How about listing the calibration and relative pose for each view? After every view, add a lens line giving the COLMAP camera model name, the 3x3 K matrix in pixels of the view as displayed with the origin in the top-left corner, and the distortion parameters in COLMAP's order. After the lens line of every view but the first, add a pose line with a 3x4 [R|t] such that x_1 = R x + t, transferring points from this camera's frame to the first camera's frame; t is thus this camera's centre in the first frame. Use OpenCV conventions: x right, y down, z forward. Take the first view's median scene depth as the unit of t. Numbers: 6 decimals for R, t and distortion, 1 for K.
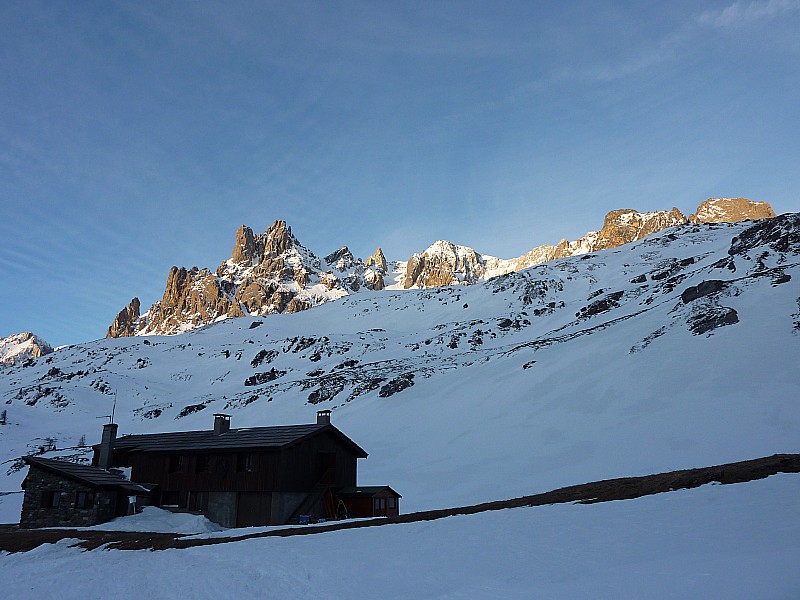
lens RADIAL K [[615.8, 0, 400.0], [0, 615.8, 300.0], [0, 0, 1]] dist [-0.004142, -0.044563]
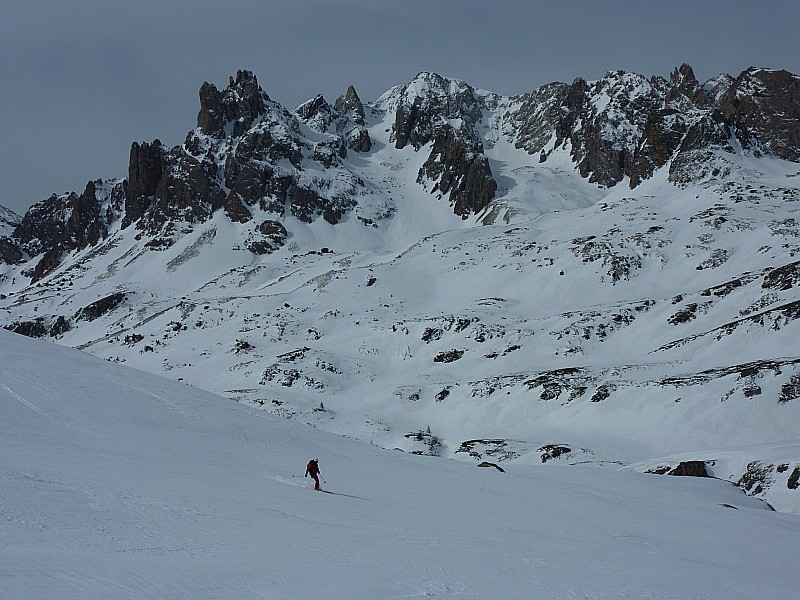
lens RADIAL K [[870.6, 0, 400.0], [0, 870.6, 300.0], [0, 0, 1]] dist [-0.011210, -0.010740]
pose [[0.993797, -0.054236, 0.097089, -0.437953], [0.028632, 0.968369, 0.247876, -0.425803], [-0.107462, -0.243558, 0.963915, -0.768308]]
